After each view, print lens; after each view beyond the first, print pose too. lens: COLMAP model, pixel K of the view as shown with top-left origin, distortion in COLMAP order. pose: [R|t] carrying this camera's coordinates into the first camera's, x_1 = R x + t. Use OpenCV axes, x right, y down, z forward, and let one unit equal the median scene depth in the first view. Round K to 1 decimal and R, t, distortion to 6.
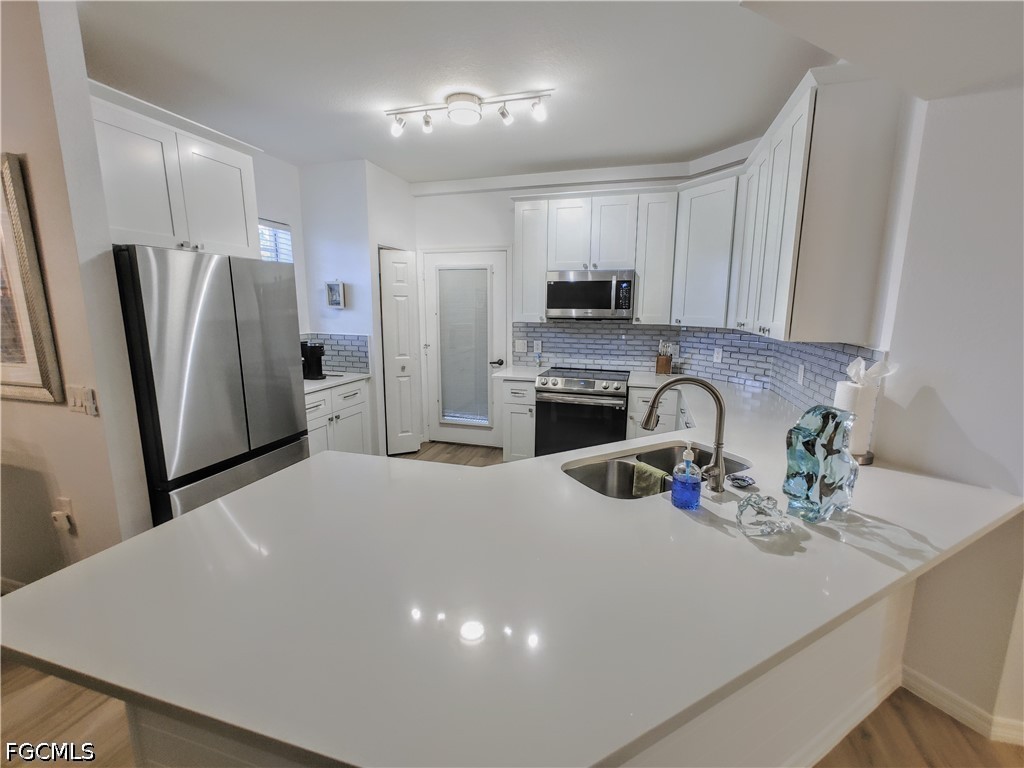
lens RADIAL K [[436.7, 0, 517.6], [0, 436.7, 376.5], [0, 0, 1]] dist [0.002292, 0.000696]
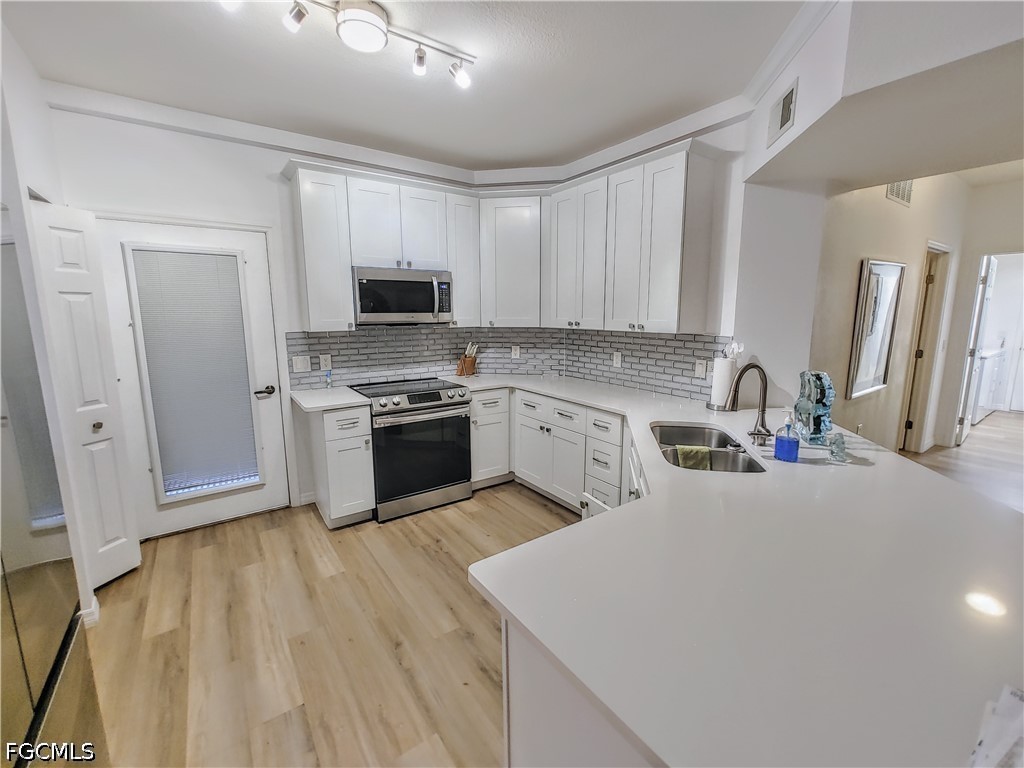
lens RADIAL K [[436.7, 0, 517.6], [0, 436.7, 376.5], [0, 0, 1]] dist [0.002292, 0.000696]
pose [[0.621008, -0.127471, 0.773369, -0.388994], [0.132802, 0.989533, 0.056462, -0.046887], [-0.772472, 0.067641, 0.631437, 0.276934]]
